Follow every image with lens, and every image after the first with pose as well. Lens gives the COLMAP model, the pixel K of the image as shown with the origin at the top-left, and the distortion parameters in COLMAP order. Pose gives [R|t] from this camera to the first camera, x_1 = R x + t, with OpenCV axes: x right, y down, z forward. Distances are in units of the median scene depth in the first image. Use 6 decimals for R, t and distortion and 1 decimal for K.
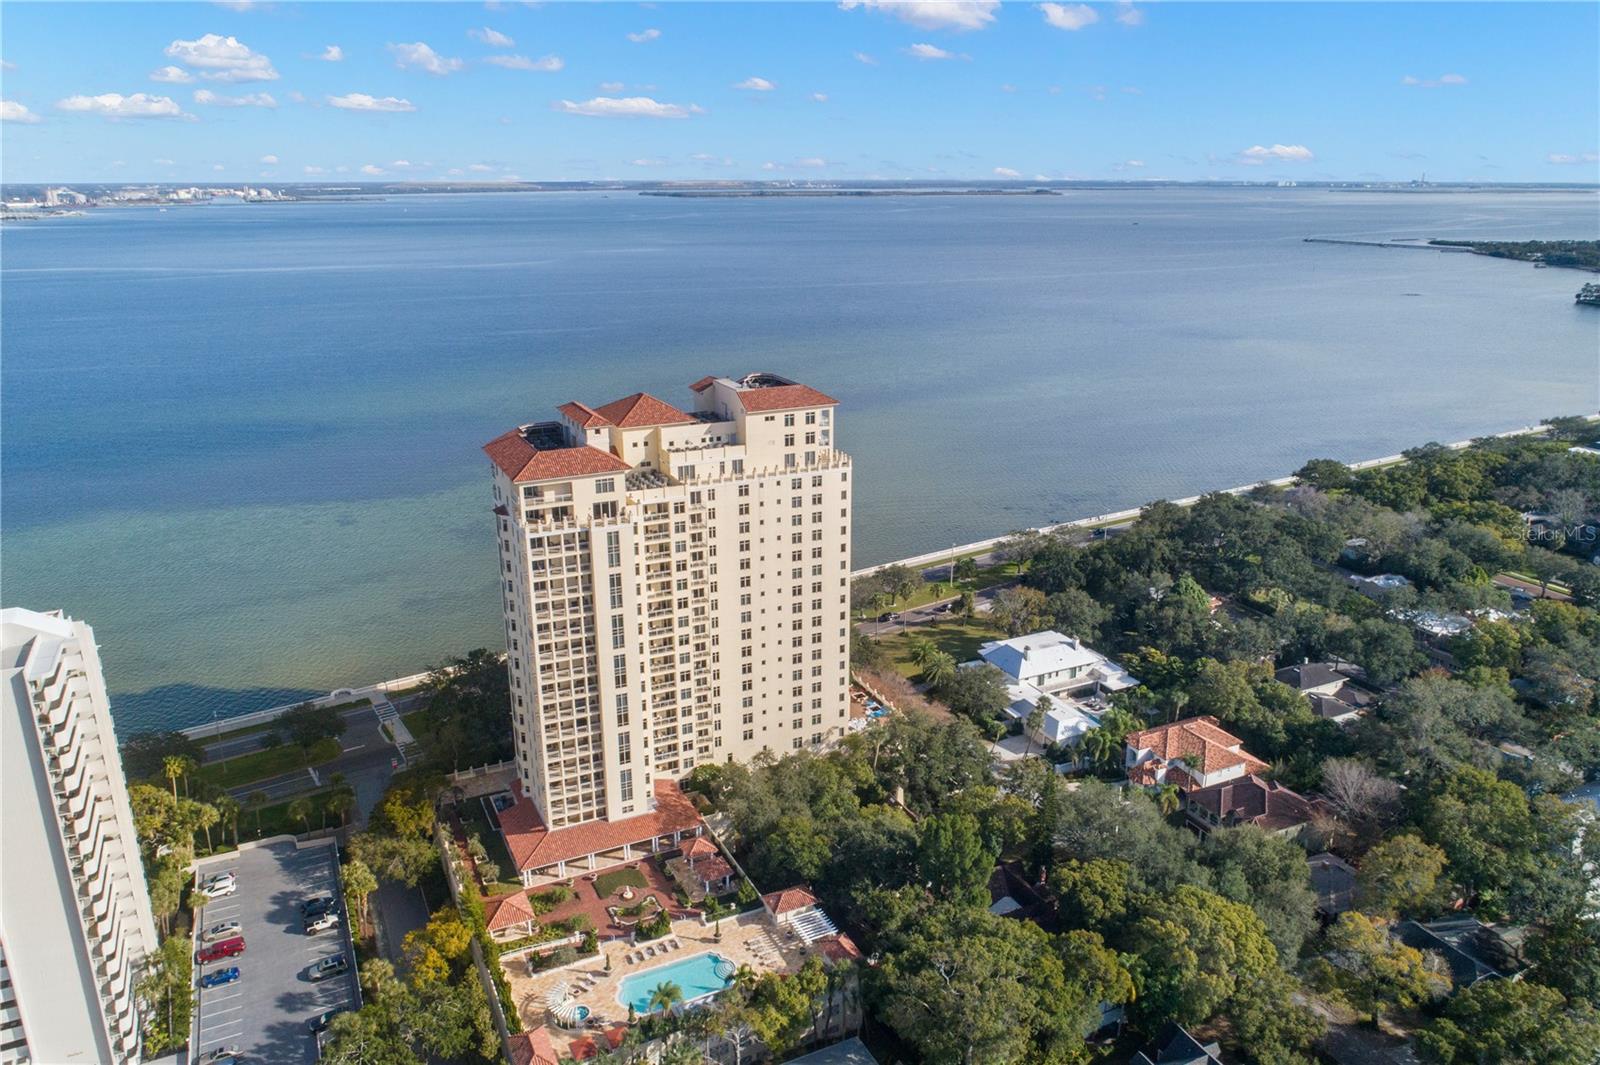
lens RADIAL K [[1116.0, 0, 798.7], [0, 1116.0, 524.2], [0, 0, 1]] dist [-0.005586, 0.005910]
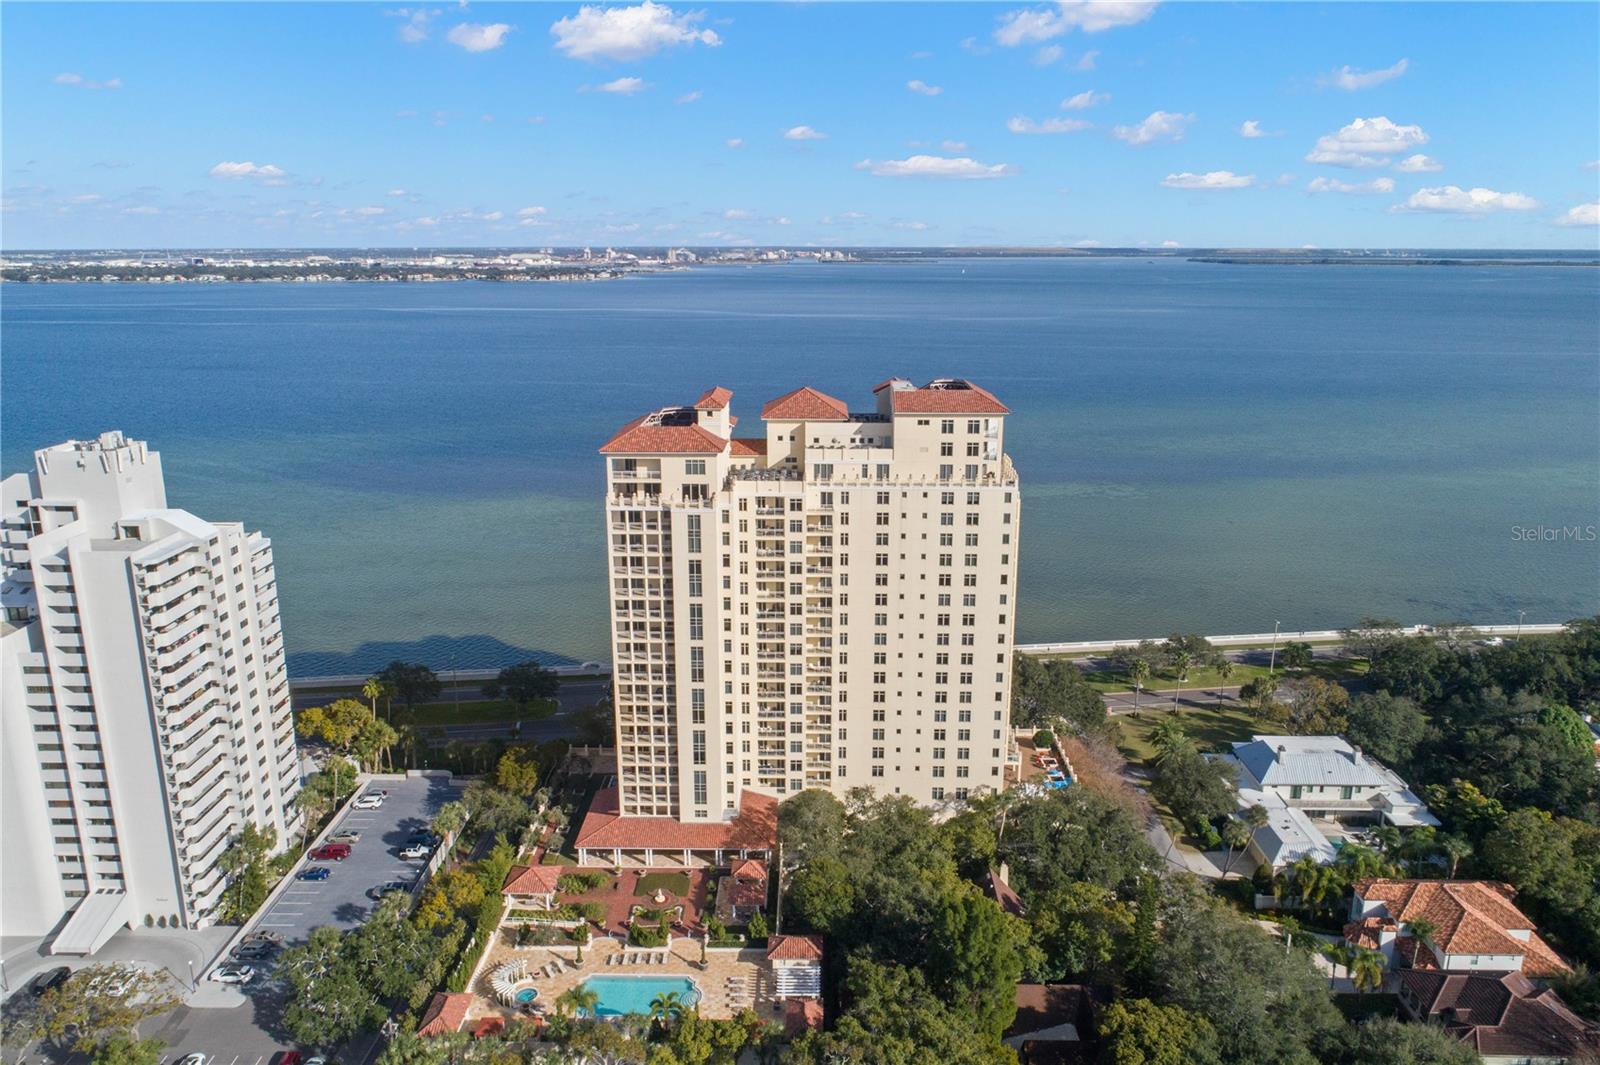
lens RADIAL K [[1116.0, 0, 801.4], [0, 1116.0, 523.1], [0, 0, 1]] dist [-0.005586, 0.005910]
pose [[0.897905, 0.112868, -0.425472, 0.278652], [-0.135572, 0.990492, -0.023354, 0.020360], [0.418791, 0.078652, 0.904670, 0.148972]]
